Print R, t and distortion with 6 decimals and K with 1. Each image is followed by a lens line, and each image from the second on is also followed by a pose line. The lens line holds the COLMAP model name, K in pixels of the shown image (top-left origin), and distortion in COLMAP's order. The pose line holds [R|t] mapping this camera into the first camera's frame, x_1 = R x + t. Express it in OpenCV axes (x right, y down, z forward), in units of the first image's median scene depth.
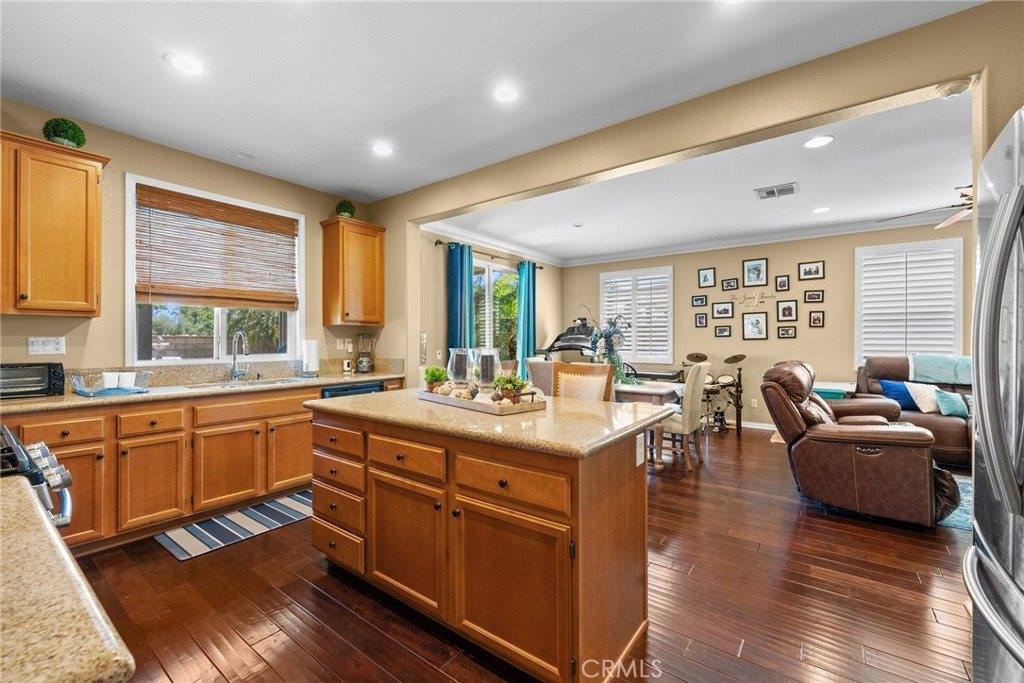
lens RADIAL K [[426.9, 0, 512.0], [0, 426.9, 341.5], [0, 0, 1]] dist [0.000103, 0.000050]
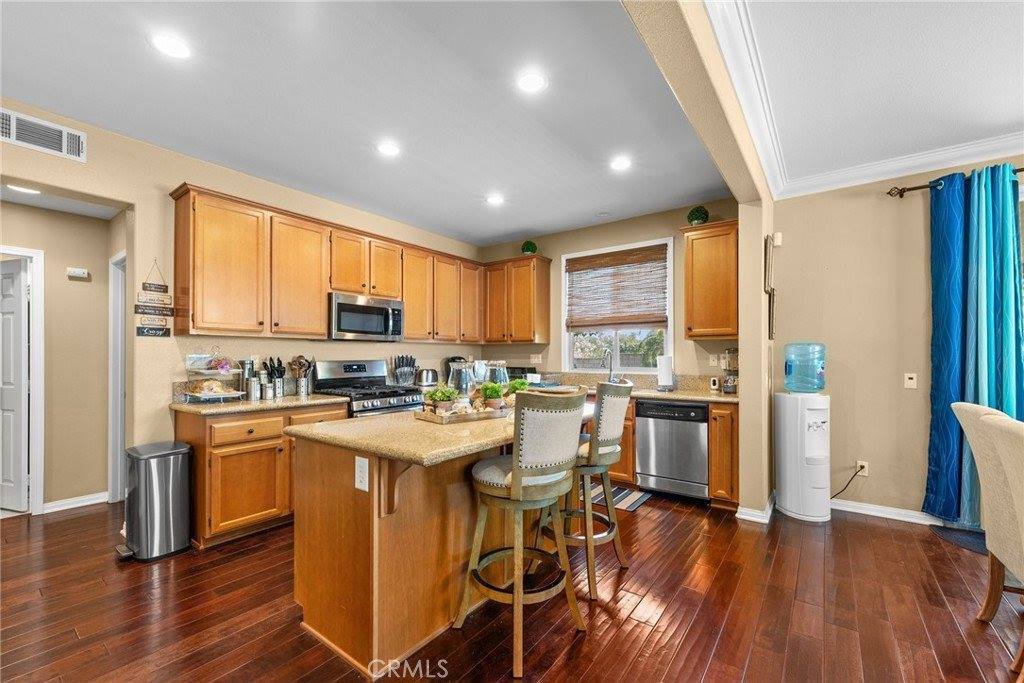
lens RADIAL K [[415.8, 0, 513.5], [0, 415.8, 356.6], [0, 0, 1]] dist [-0.001643, -0.000194]
pose [[0.006055, 0.000442, -0.999982, 0.378206], [-0.002655, 0.999996, 0.000426, -0.000696], [0.999978, 0.002652, 0.006056, 0.429352]]
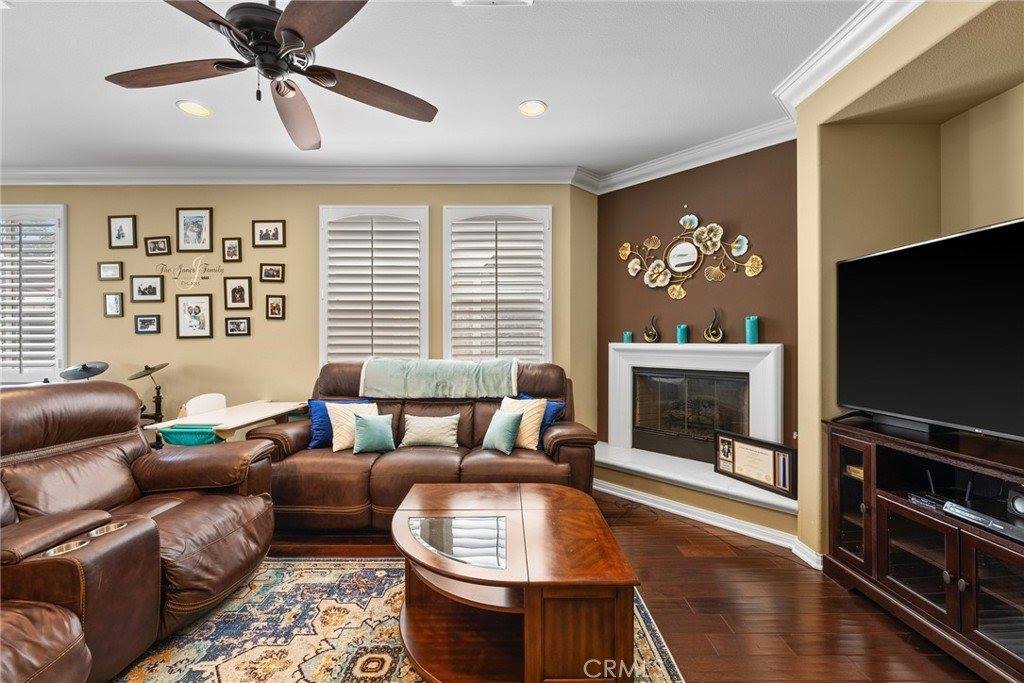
lens RADIAL K [[415.1, 0, 510.7], [0, 415.1, 337.8], [0, 0, 1]] dist [-0.000663, -0.000043]
pose [[0.801551, -0.000435, 0.597926, 0.609017], [0.002546, 0.999993, -0.002686, -0.002277], [-0.597921, 0.003675, 0.801547, 0.259717]]
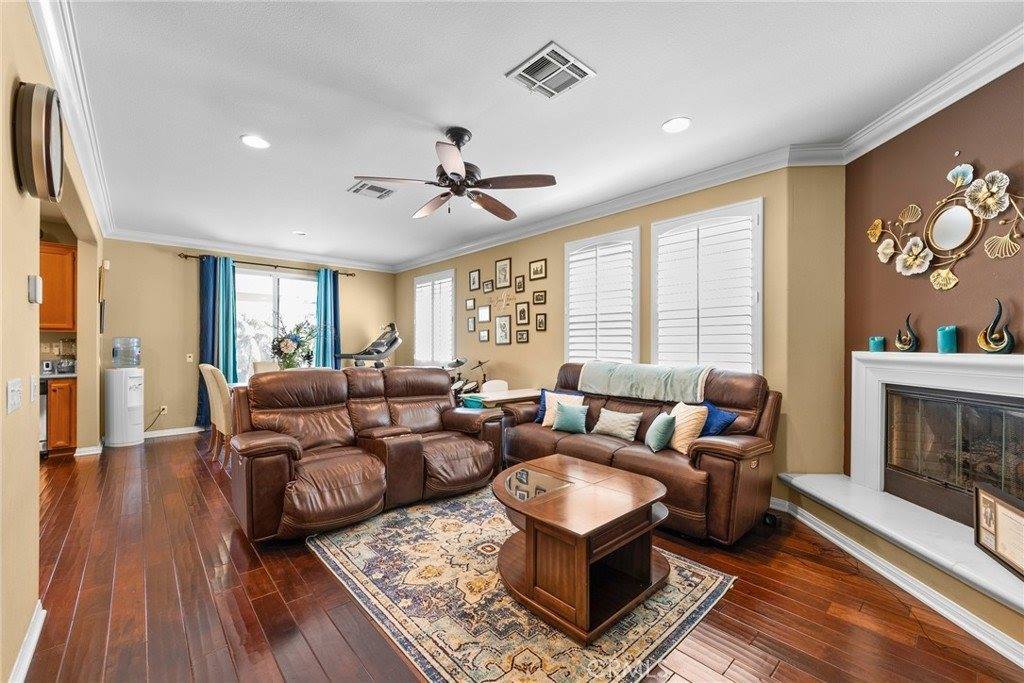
lens RADIAL K [[418.3, 0, 512.0], [0, 418.3, 341.5], [0, 0, 1]] dist [-0.000670, 0.000140]
pose [[0.980617, -0.000195, -0.195935, 0.812951], [-0.001765, 0.999950, -0.009829, -0.001816], [0.195927, 0.009984, 0.980568, 0.101946]]
